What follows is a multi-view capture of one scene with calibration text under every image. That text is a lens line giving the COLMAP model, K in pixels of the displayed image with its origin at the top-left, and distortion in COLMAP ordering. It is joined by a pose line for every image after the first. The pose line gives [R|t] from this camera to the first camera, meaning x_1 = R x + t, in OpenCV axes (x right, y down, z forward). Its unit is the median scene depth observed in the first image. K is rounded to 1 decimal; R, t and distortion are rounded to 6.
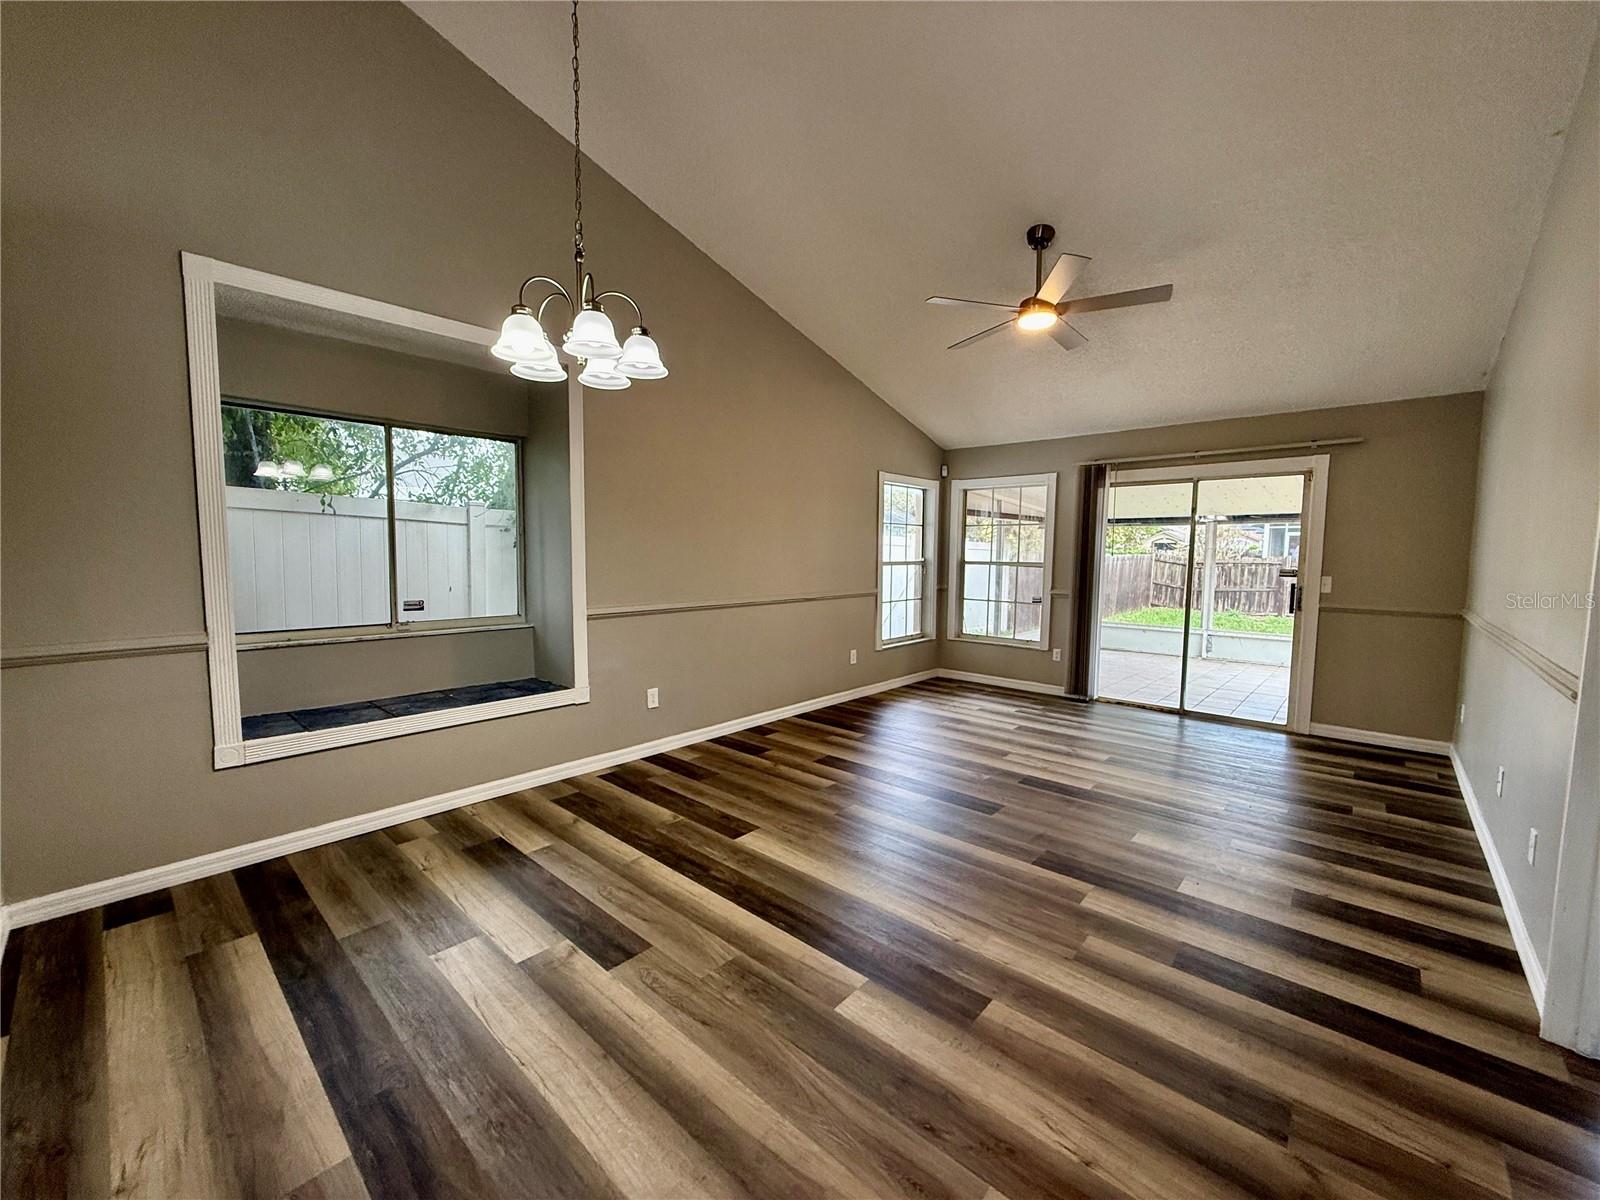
lens RADIAL K [[634.8, 0, 799.6], [0, 634.8, 601.5], [0, 0, 1]] dist [-0.000560, 0.000043]
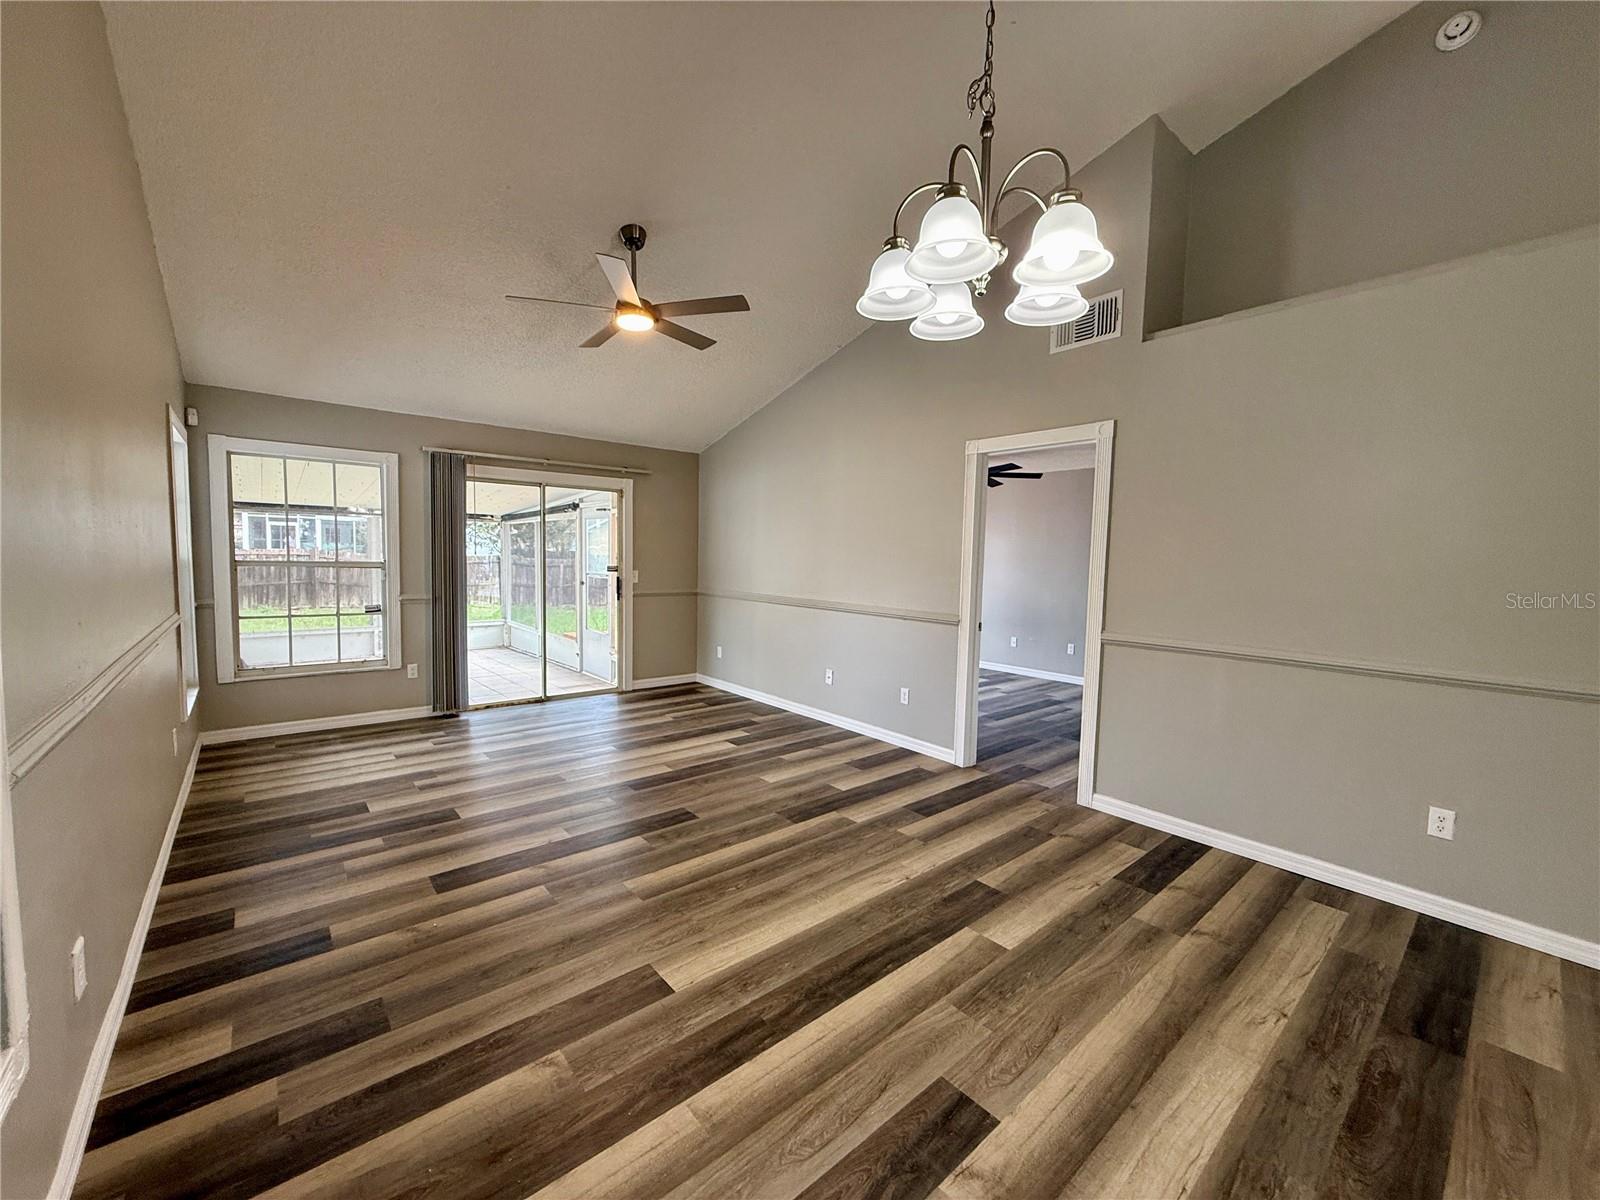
lens RADIAL K [[634.8, 0, 793.1], [0, 634.8, 599.7], [0, 0, 1]] dist [-0.000560, 0.000043]
pose [[0.135206, -0.074111, 0.988042, -0.603697], [0.058046, 0.996078, 0.066771, -0.063691], [-0.989116, 0.048324, 0.138978, 0.641334]]
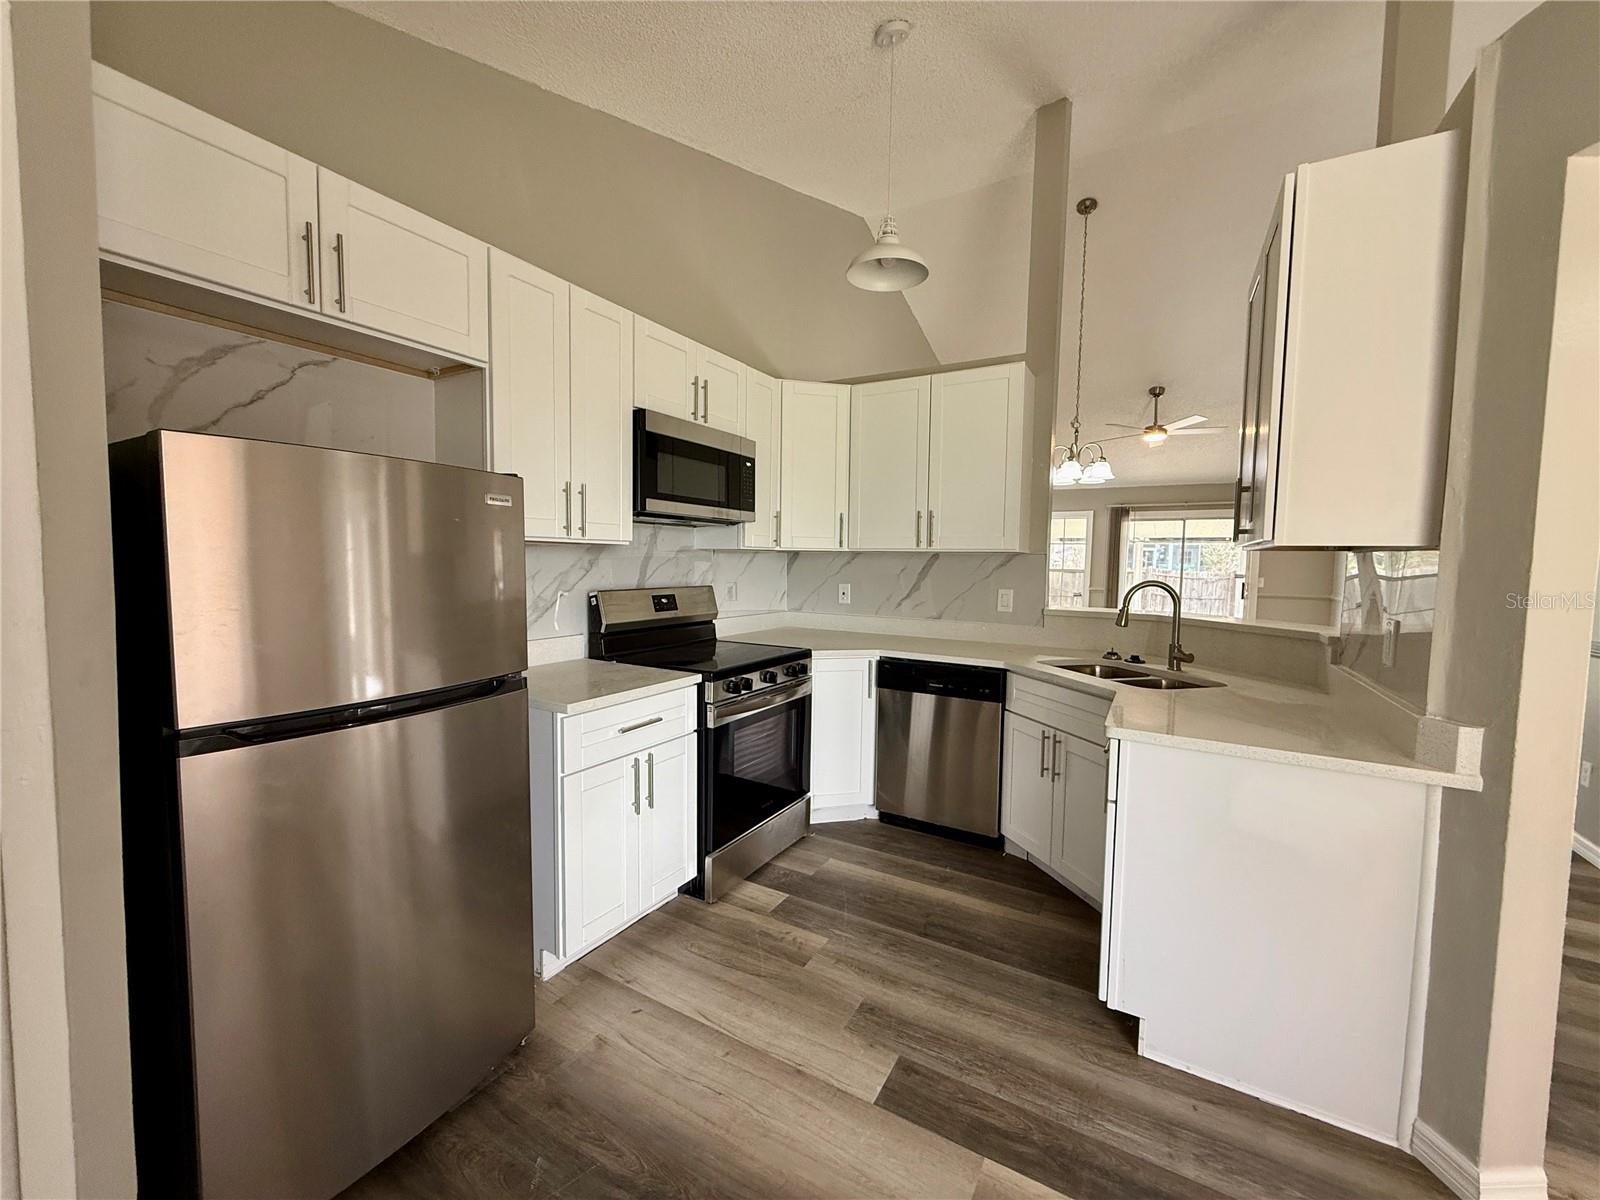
lens RADIAL K [[634.8, 0, 811.2], [0, 634.8, 598.2], [0, 0, 1]] dist [-0.000560, 0.000043]
pose [[0.974480, -0.003849, 0.224443, -1.009055], [0.007567, 0.999848, -0.015709, 0.044314], [-0.224348, 0.017006, 0.974361, -0.556250]]
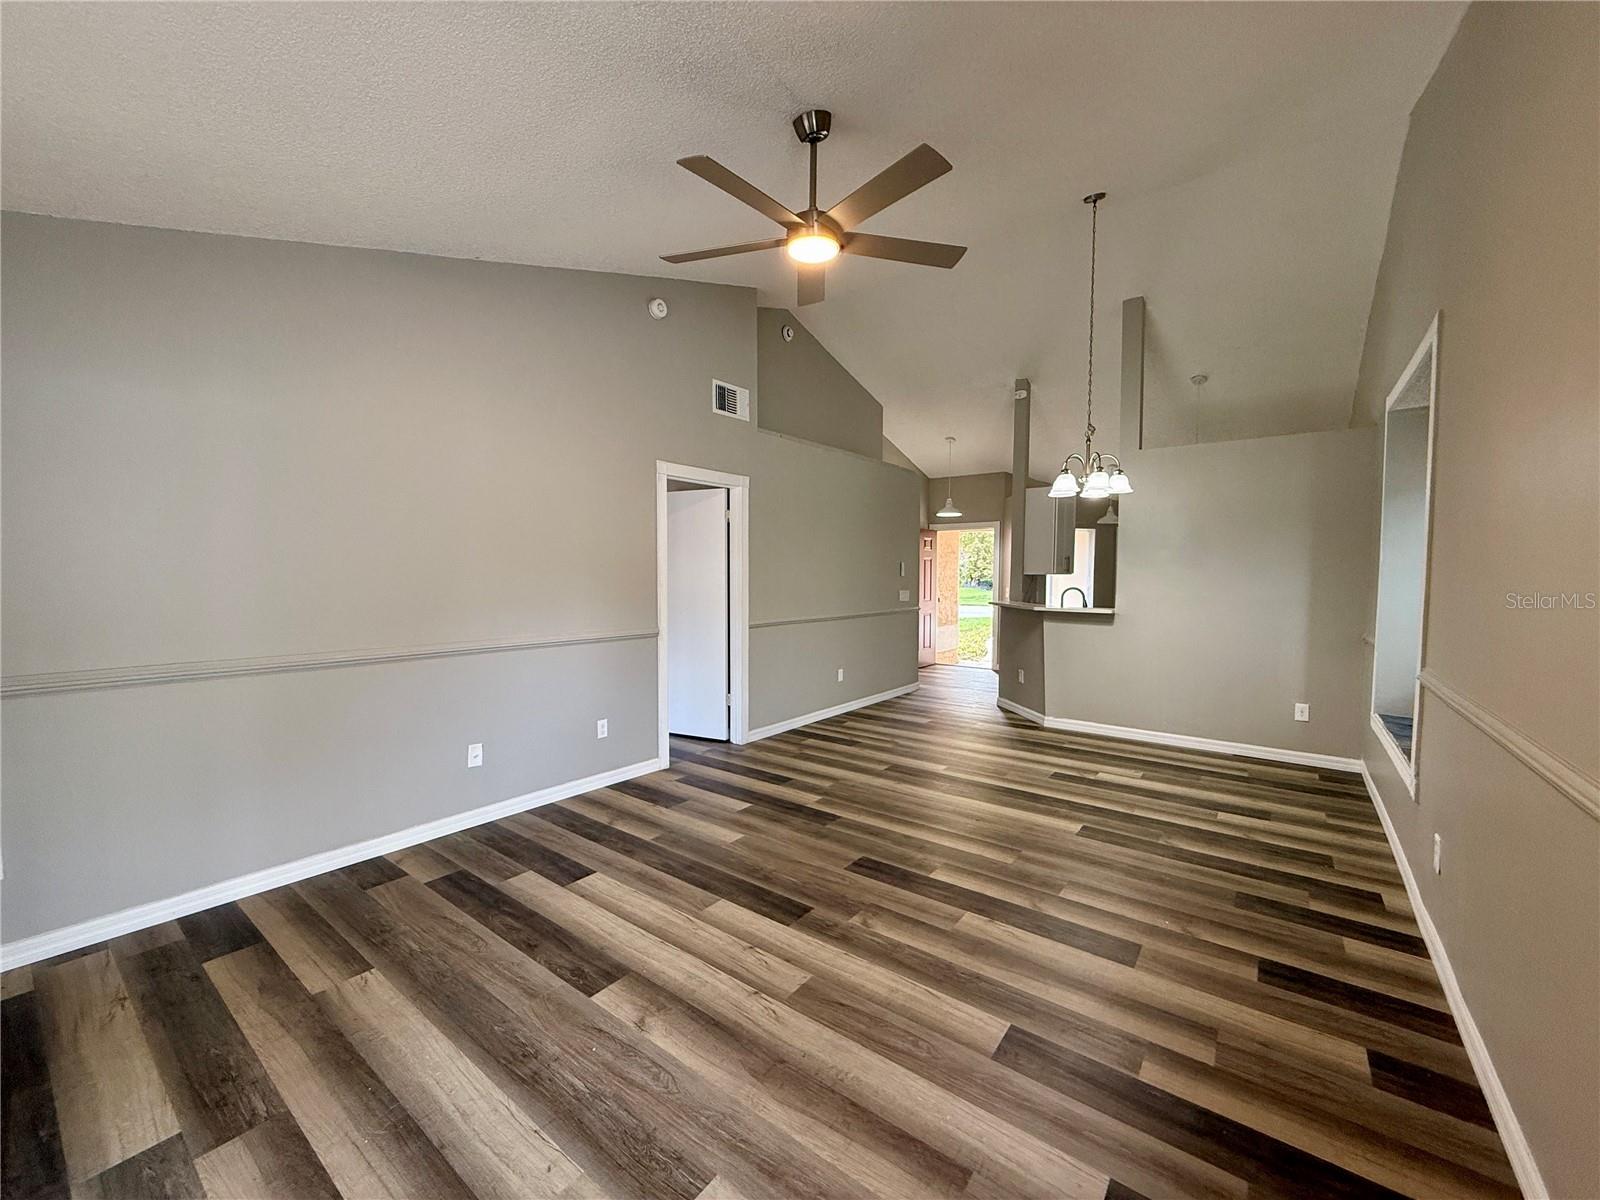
lens RADIAL K [[634.8, 0, 795.0], [0, 634.8, 602.2], [0, 0, 1]] dist [-0.000560, 0.000043]
pose [[-0.996678, -0.010817, -0.080719, 0.447333], [-0.021048, 0.991679, 0.127001, -0.147385], [0.078674, 0.128278, -0.988613, 1.741113]]
